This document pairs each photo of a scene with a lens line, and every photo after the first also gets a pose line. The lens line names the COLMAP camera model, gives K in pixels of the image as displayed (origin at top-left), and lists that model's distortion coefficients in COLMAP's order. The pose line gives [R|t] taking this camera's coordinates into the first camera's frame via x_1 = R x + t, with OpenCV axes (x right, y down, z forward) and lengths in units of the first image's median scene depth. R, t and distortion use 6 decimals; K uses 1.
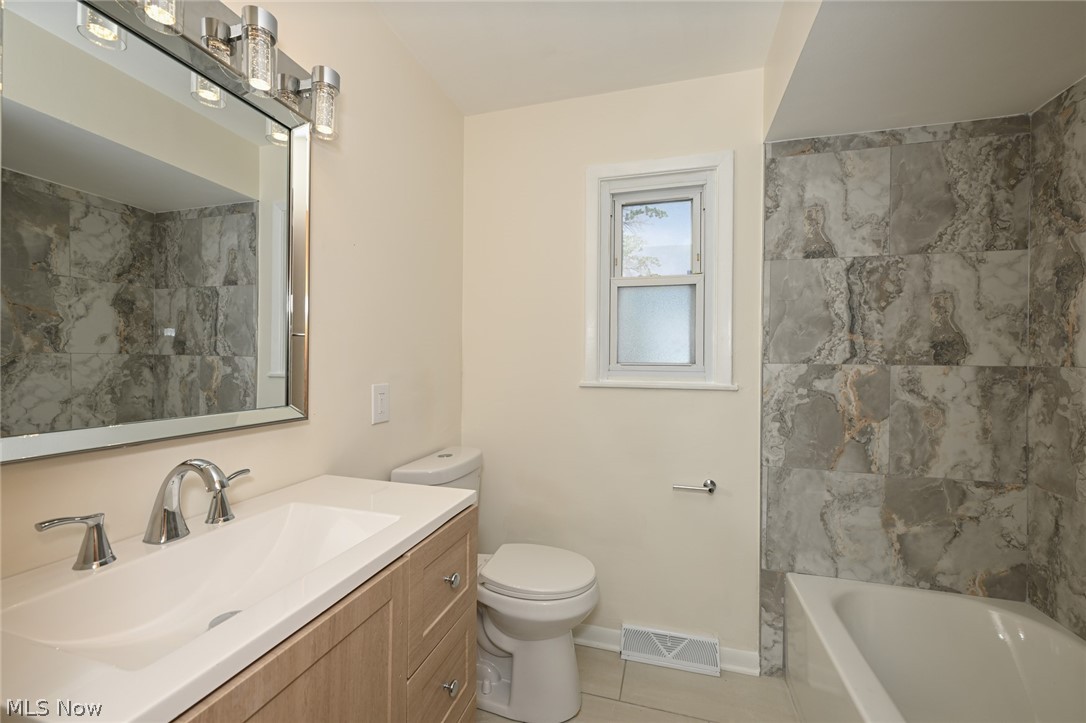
lens RADIAL K [[436.1, 0, 541.7], [0, 436.1, 362.7], [0, 0, 1]] dist [-0.002177, -0.000105]
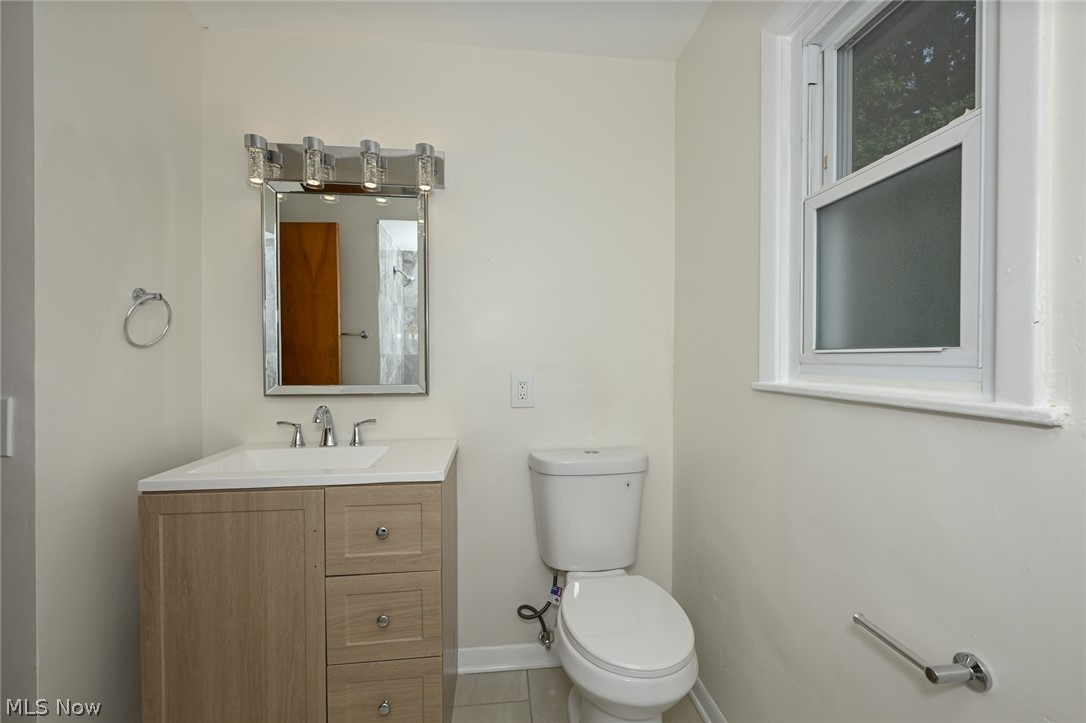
lens RADIAL K [[436.1, 0, 541.7], [0, 436.1, 362.7], [0, 0, 1]] dist [-0.002177, -0.000105]
pose [[0.379712, 0.007576, -0.925074, 0.928931], [0.004958, 0.999935, 0.010224, 0.011682], [0.925091, -0.008469, 0.379650, 0.811552]]
